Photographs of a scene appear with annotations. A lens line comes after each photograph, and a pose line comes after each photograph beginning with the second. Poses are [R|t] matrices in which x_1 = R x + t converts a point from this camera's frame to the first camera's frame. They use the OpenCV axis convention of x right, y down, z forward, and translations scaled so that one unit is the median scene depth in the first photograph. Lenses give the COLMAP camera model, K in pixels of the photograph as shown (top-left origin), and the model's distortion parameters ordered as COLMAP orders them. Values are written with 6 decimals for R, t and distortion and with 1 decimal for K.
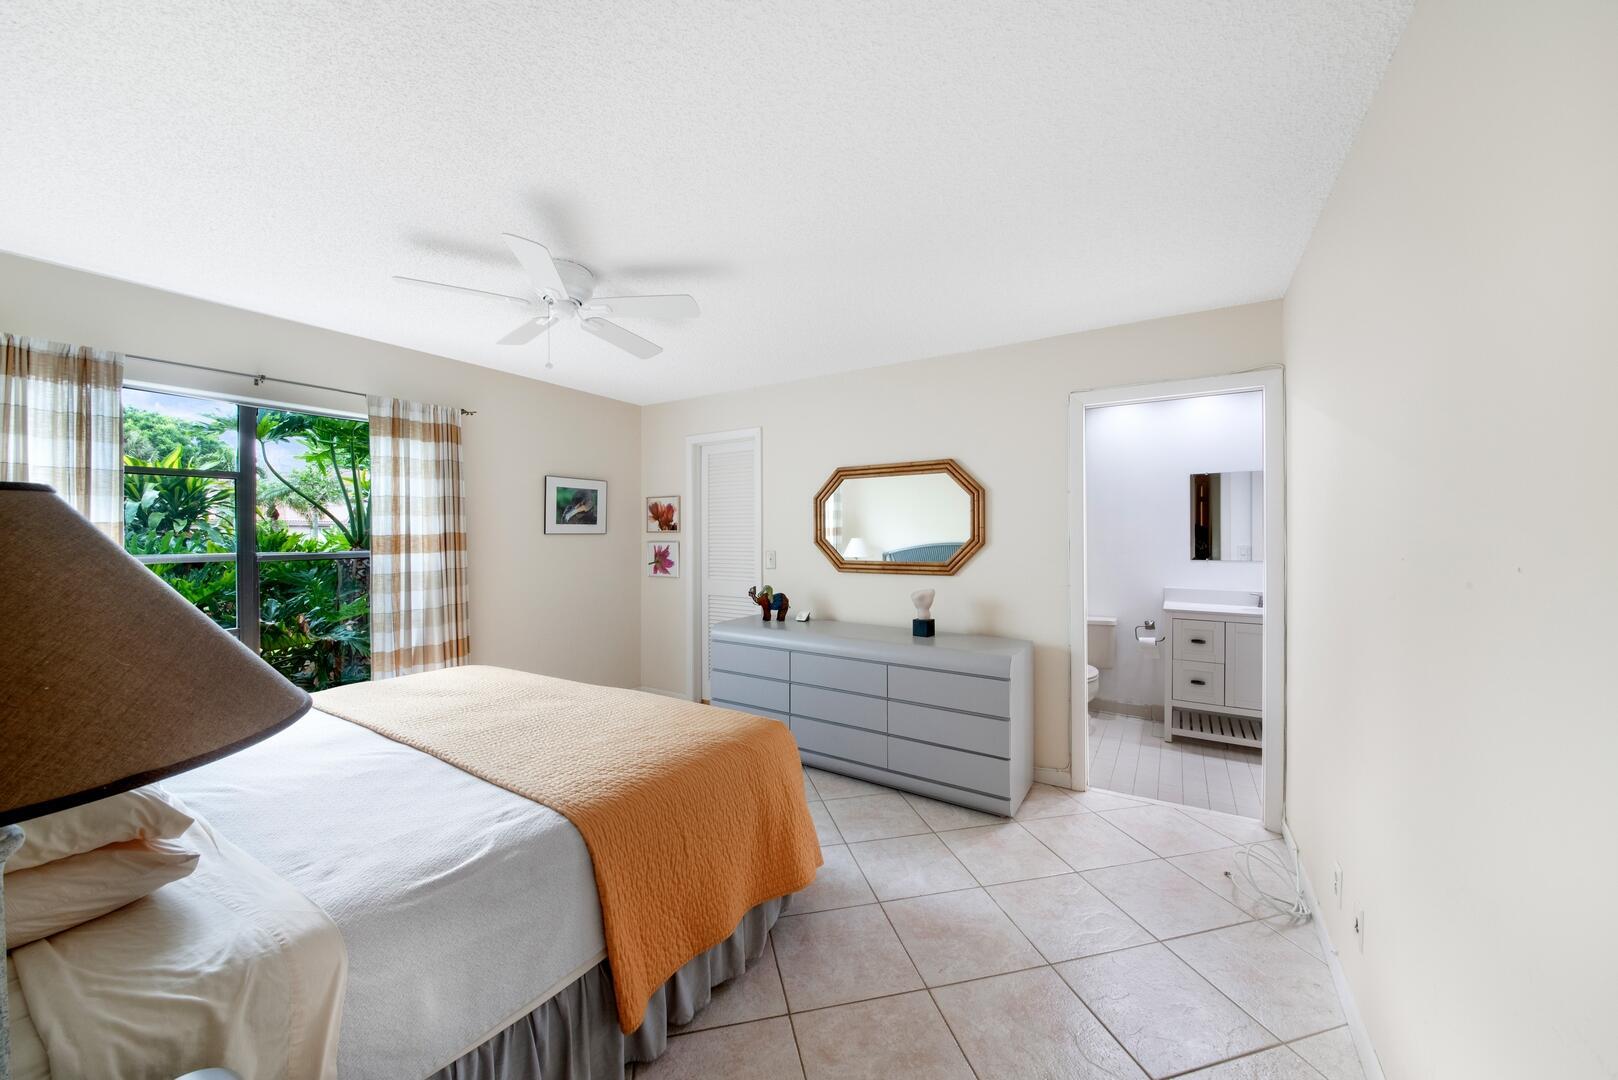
lens RADIAL K [[579.2, 0, 811.9], [0, 579.2, 527.4], [0, 0, 1]] dist [0.012801, 0.000015]
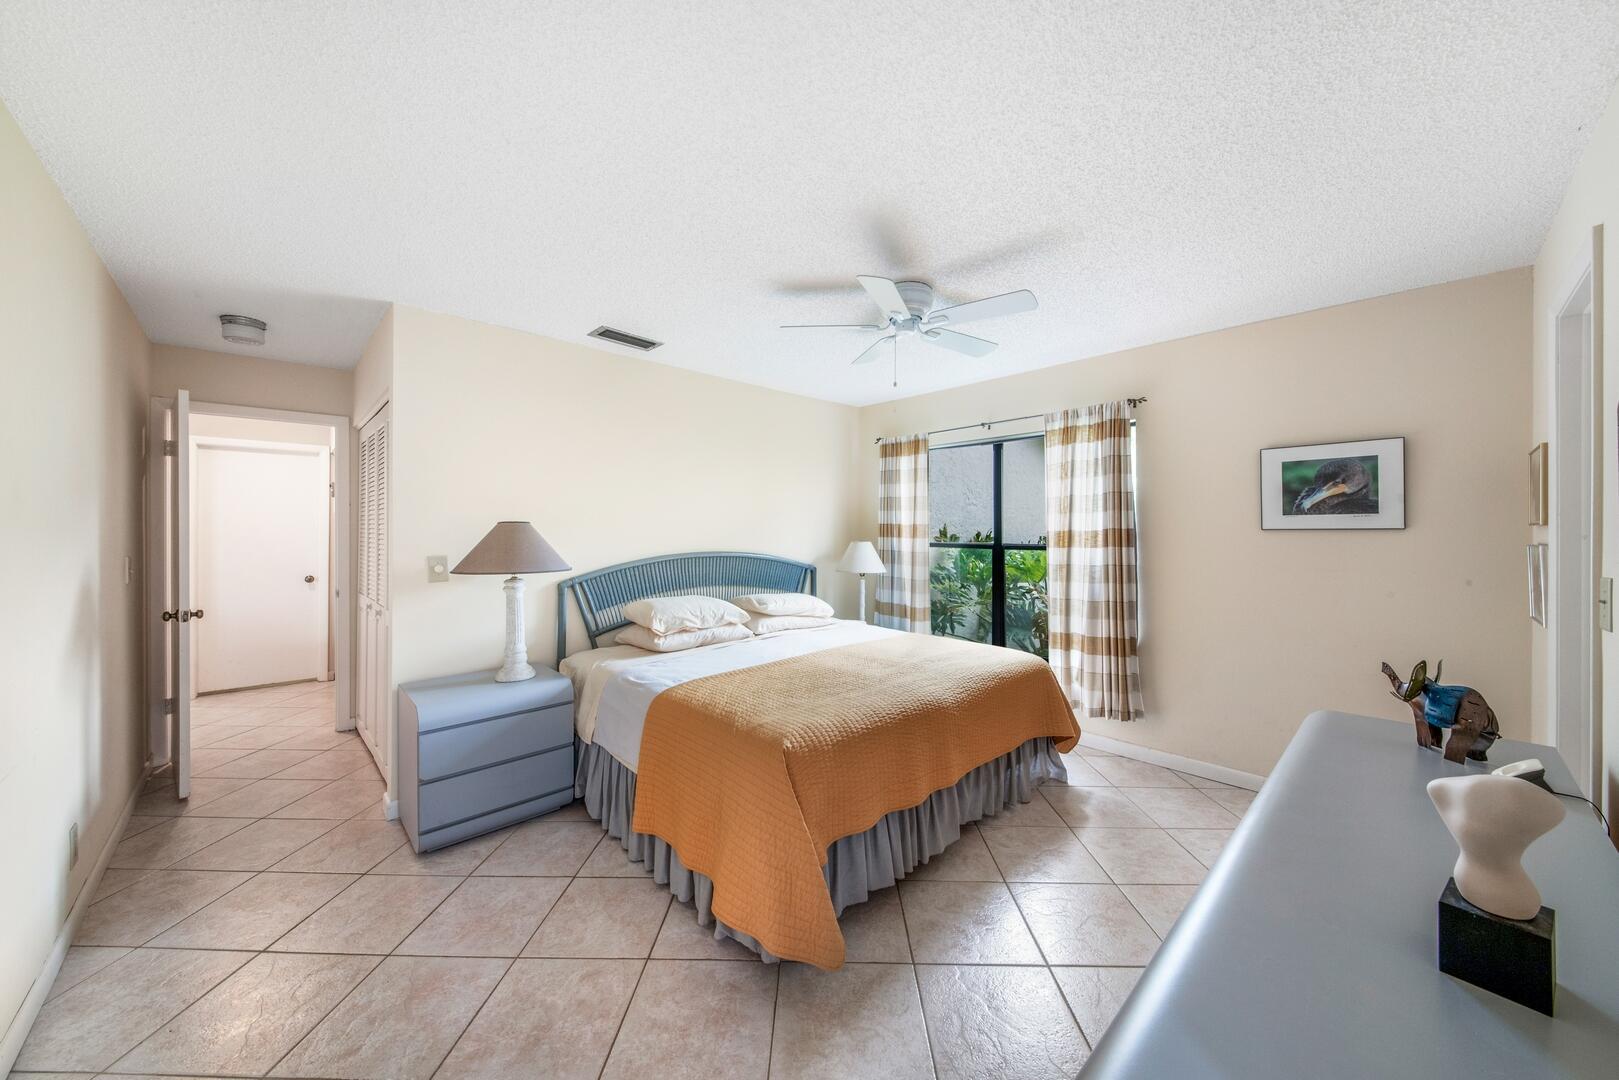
lens RADIAL K [[561.9, 0, 809.3], [0, 561.9, 529.3], [0, 0, 1]] dist [0.000540, -0.000078]
pose [[-0.230352, 0.001122, -0.973107, 0.444788], [0.017517, 0.999842, -0.002994, 0.004286], [0.972950, -0.017735, -0.230336, 0.736843]]
